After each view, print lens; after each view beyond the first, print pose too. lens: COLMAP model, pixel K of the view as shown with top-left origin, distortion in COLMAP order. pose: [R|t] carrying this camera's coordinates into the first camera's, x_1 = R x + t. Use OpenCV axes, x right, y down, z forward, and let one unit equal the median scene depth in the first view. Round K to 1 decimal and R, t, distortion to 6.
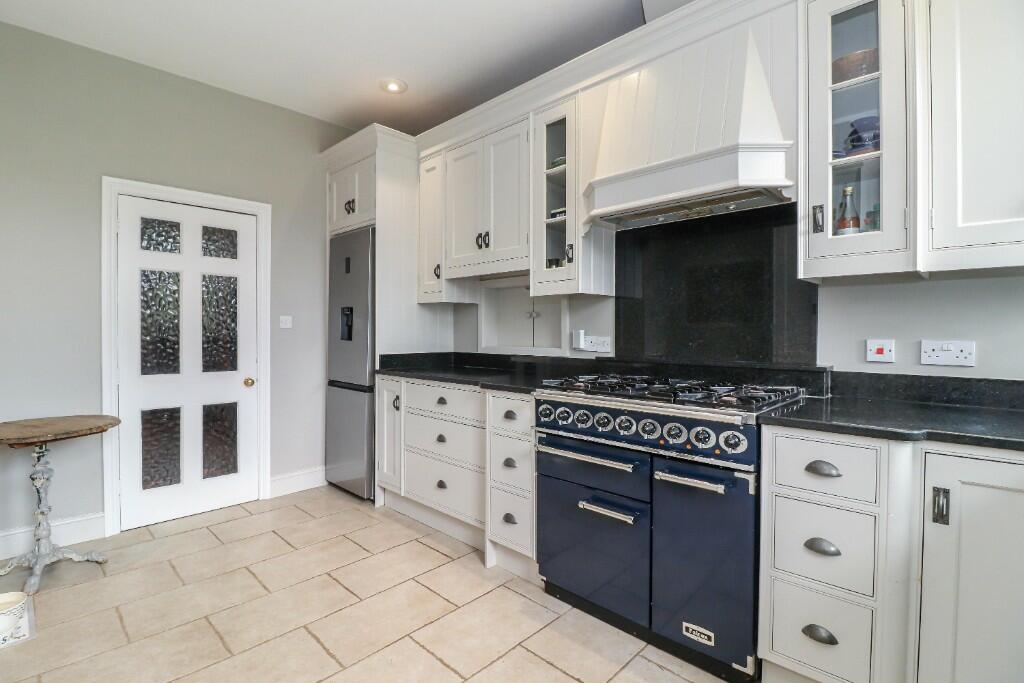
lens RADIAL K [[479.4, 0, 502.0], [0, 479.4, 329.0], [0, 0, 1]] dist [-0.002303, -0.000742]
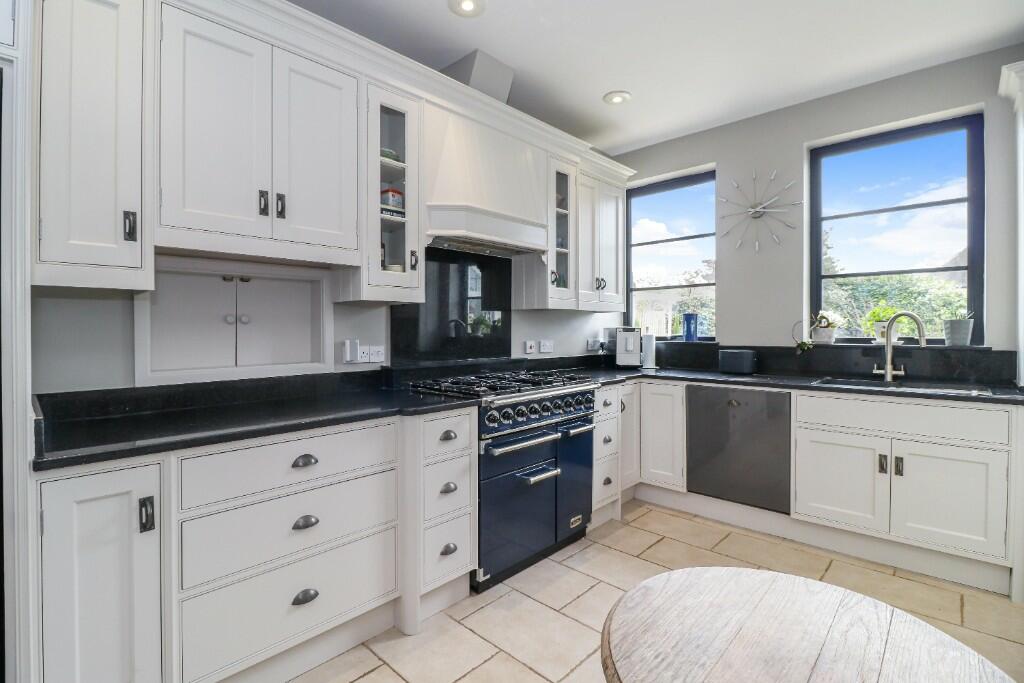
lens RADIAL K [[479.4, 0, 502.0], [0, 479.4, 329.0], [0, 0, 1]] dist [-0.002303, -0.000742]
pose [[-0.006899, -0.003655, 0.999970, -0.889834], [-0.002306, 0.999991, 0.003639, -0.026894], [-0.999974, -0.002280, -0.006908, 0.901267]]
